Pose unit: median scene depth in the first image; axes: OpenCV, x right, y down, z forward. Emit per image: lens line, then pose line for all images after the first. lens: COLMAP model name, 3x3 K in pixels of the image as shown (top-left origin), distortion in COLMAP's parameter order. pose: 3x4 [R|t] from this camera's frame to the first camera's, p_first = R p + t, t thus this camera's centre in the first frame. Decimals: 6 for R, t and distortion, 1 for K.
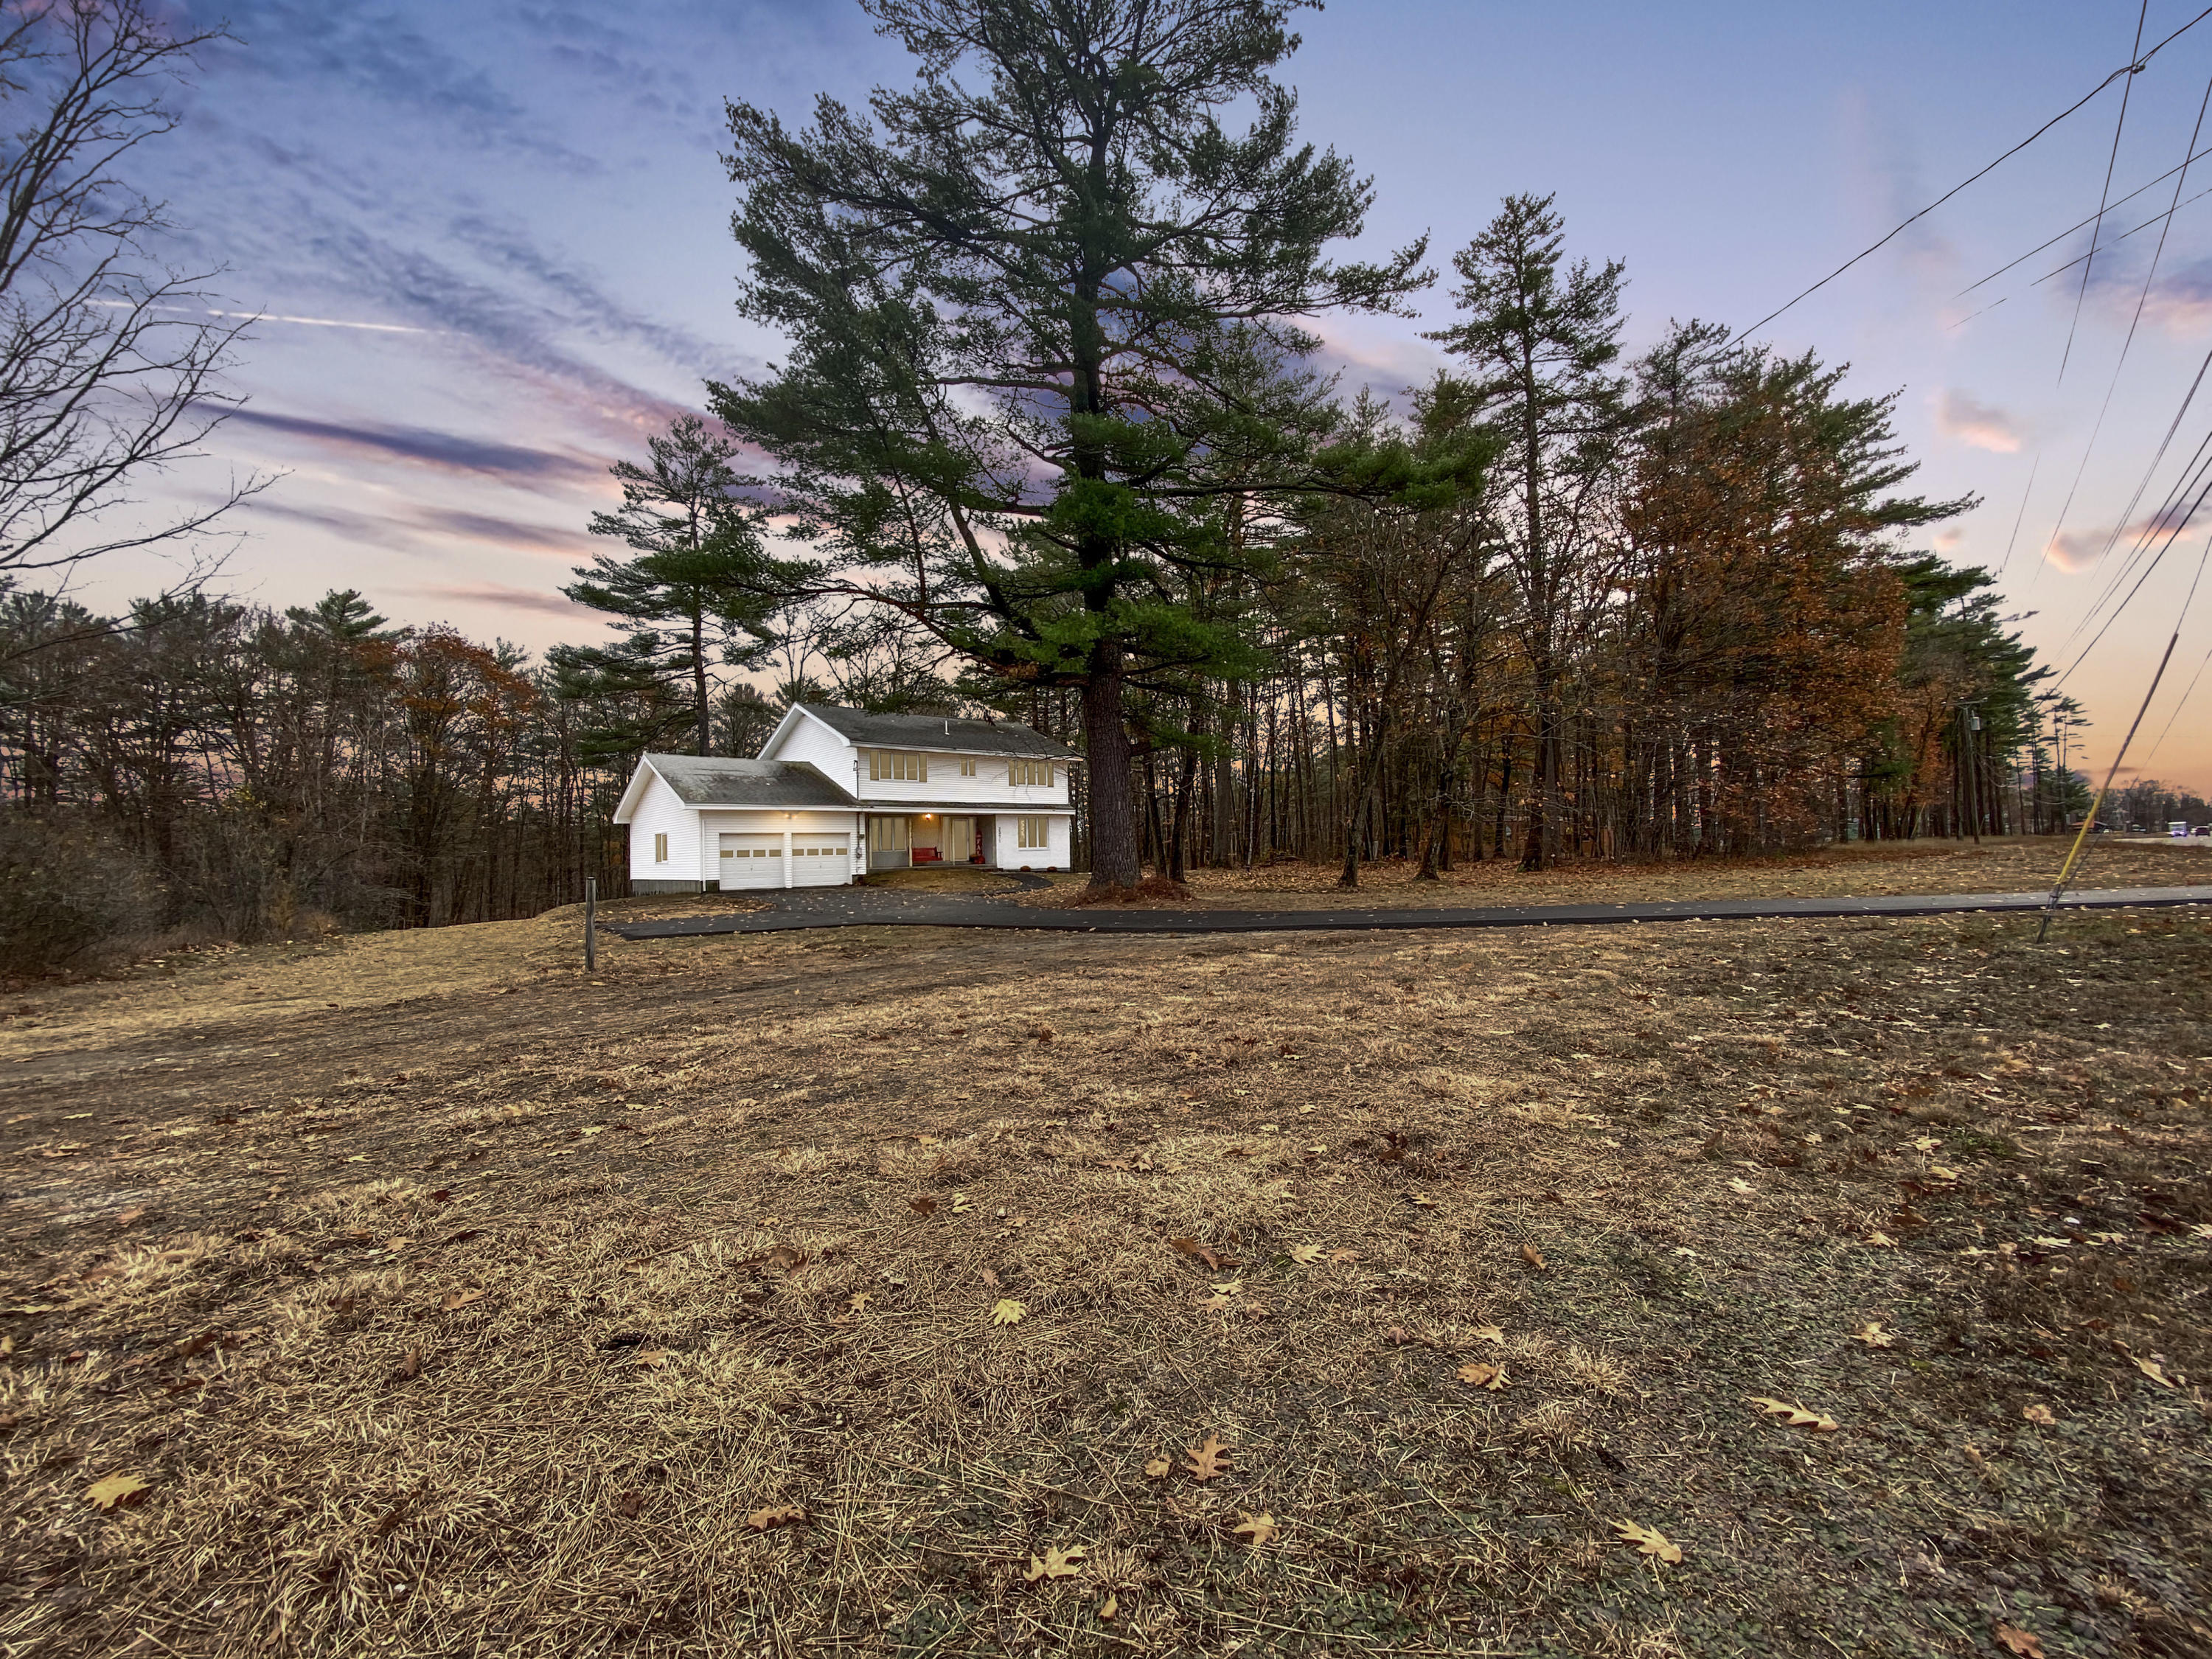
lens RADIAL K [[899.7, 0, 1116.4], [0, 899.7, 823.8], [0, 0, 1]] dist [-0.001956, -0.000052]
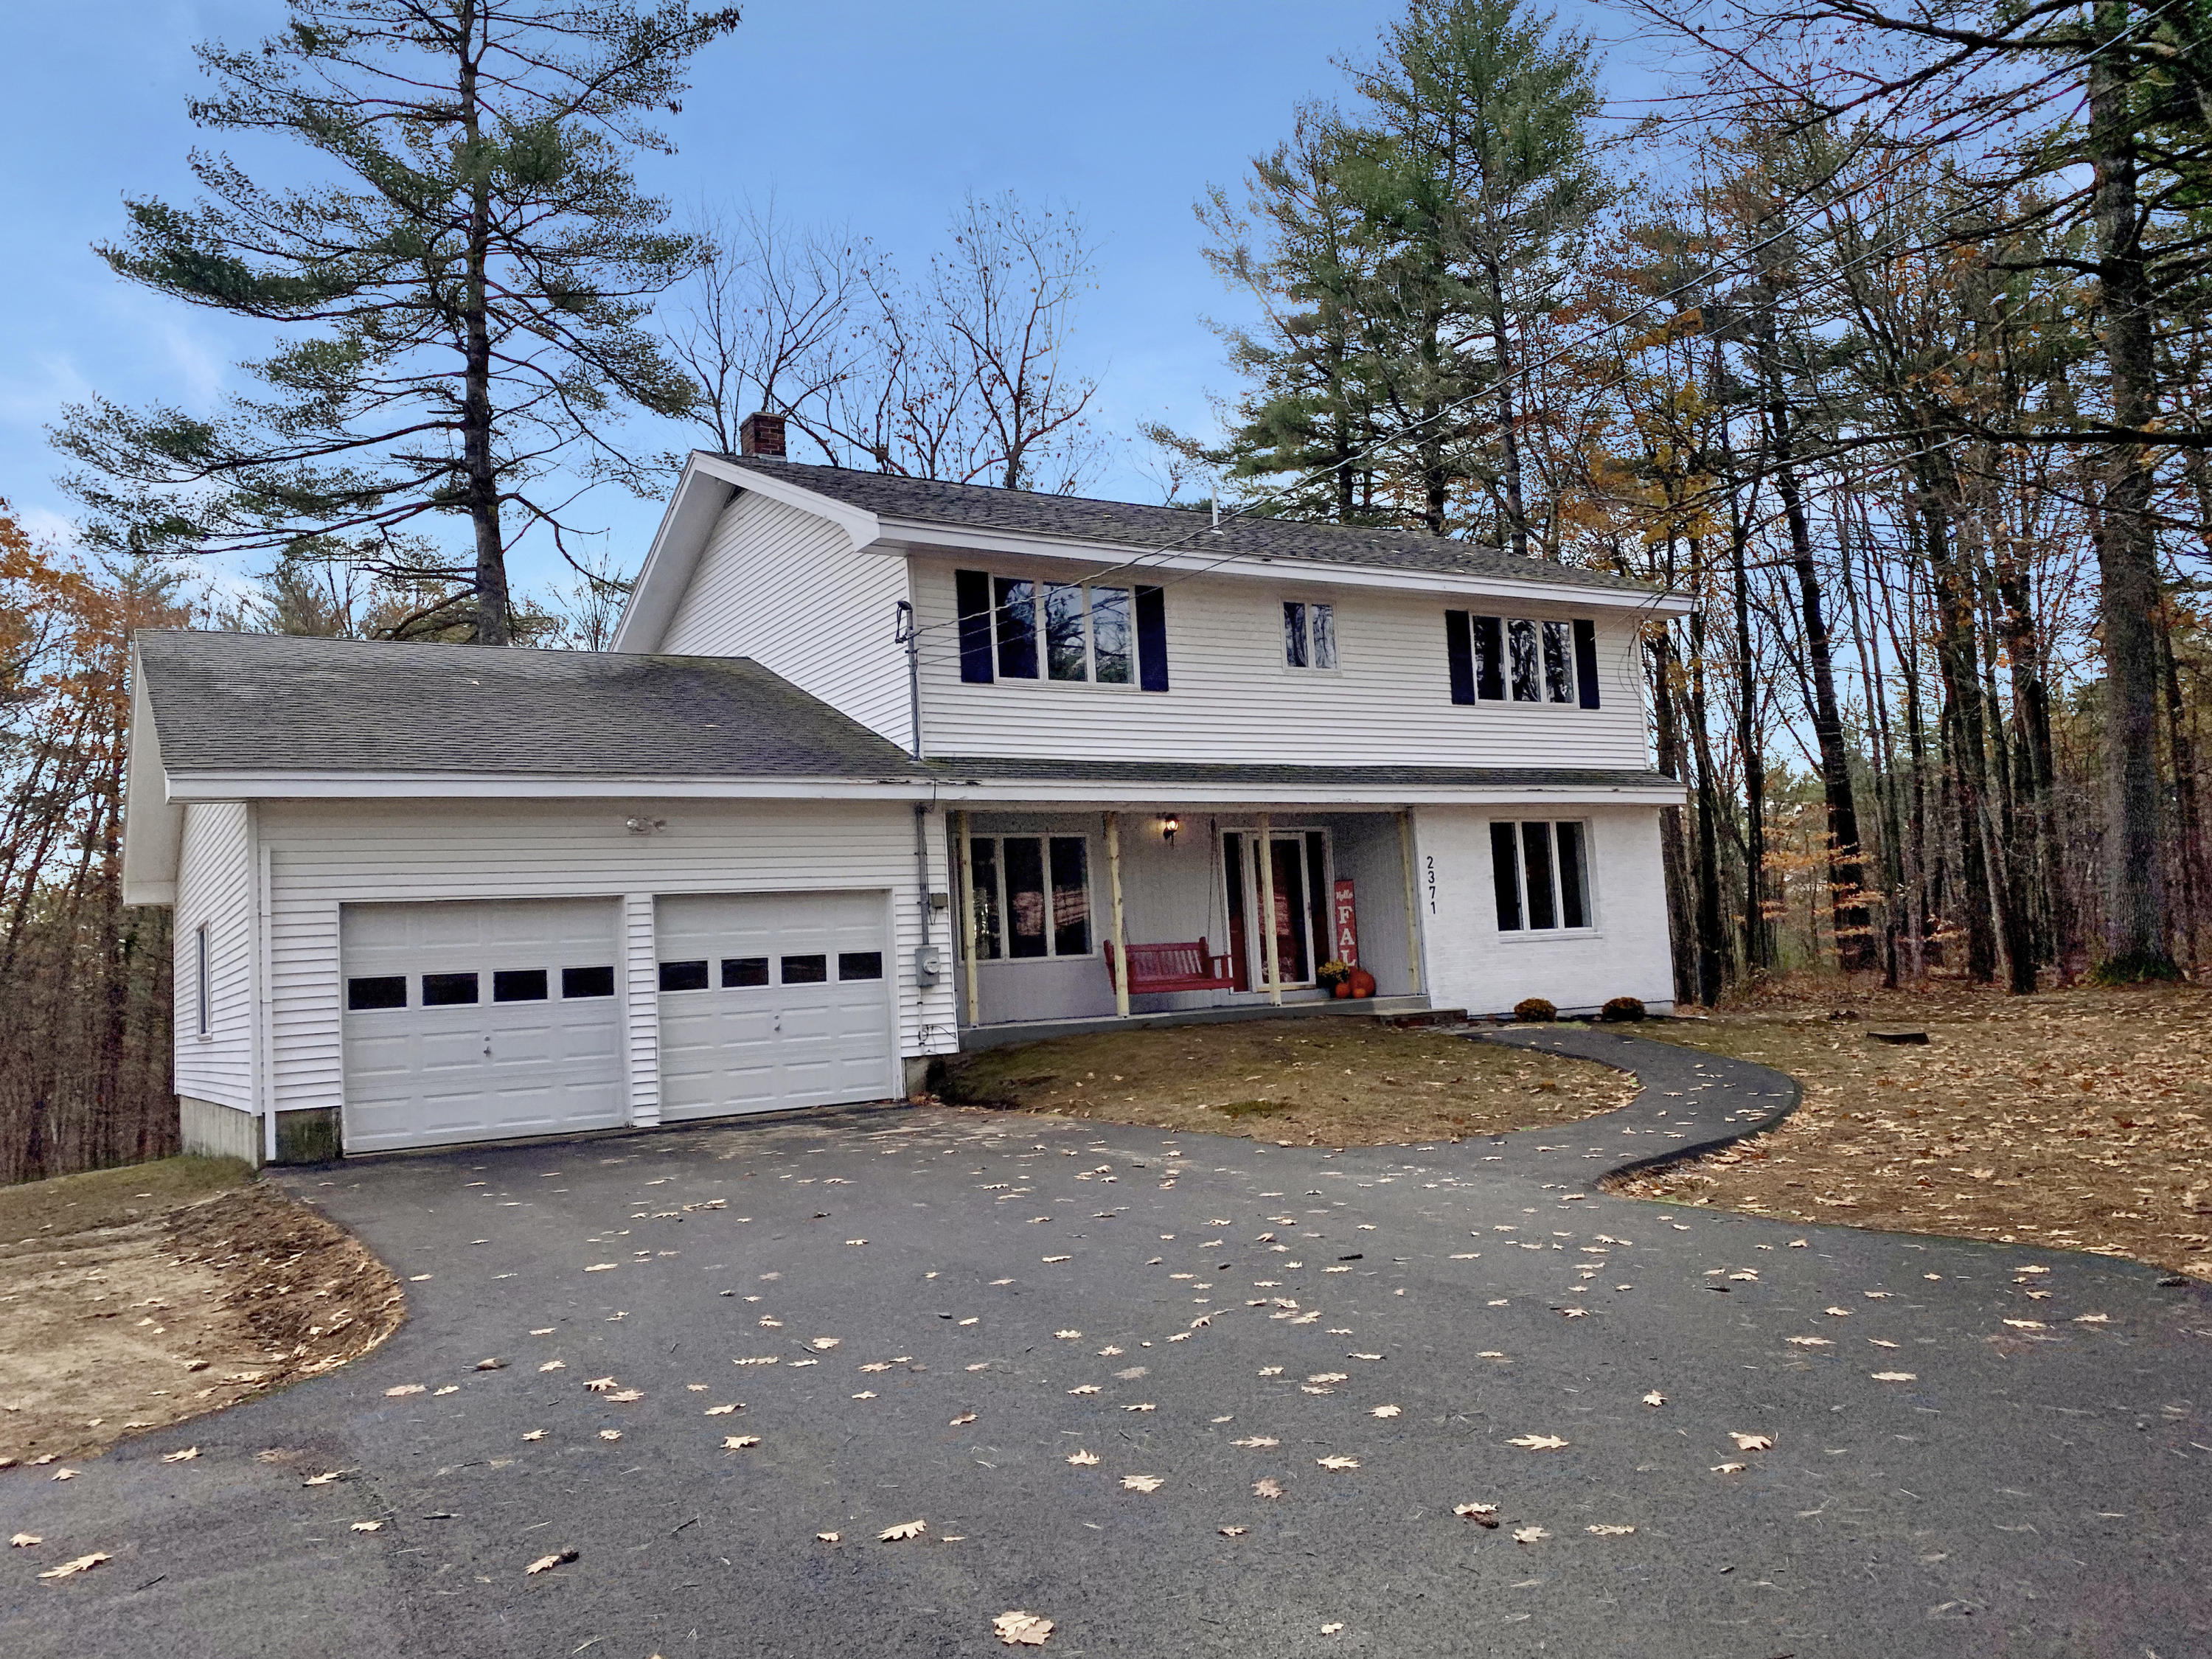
lens RADIAL K [[1689.7, 0, 1101.8], [0, 1689.7, 830.1], [0, 0, 1]] dist [0.000005, -0.000911]
pose [[0.983117, -0.052221, -0.175369, -0.152922], [0.042923, 0.997485, -0.056403, 0.022070], [0.177873, 0.047924, 0.982886, 0.539792]]
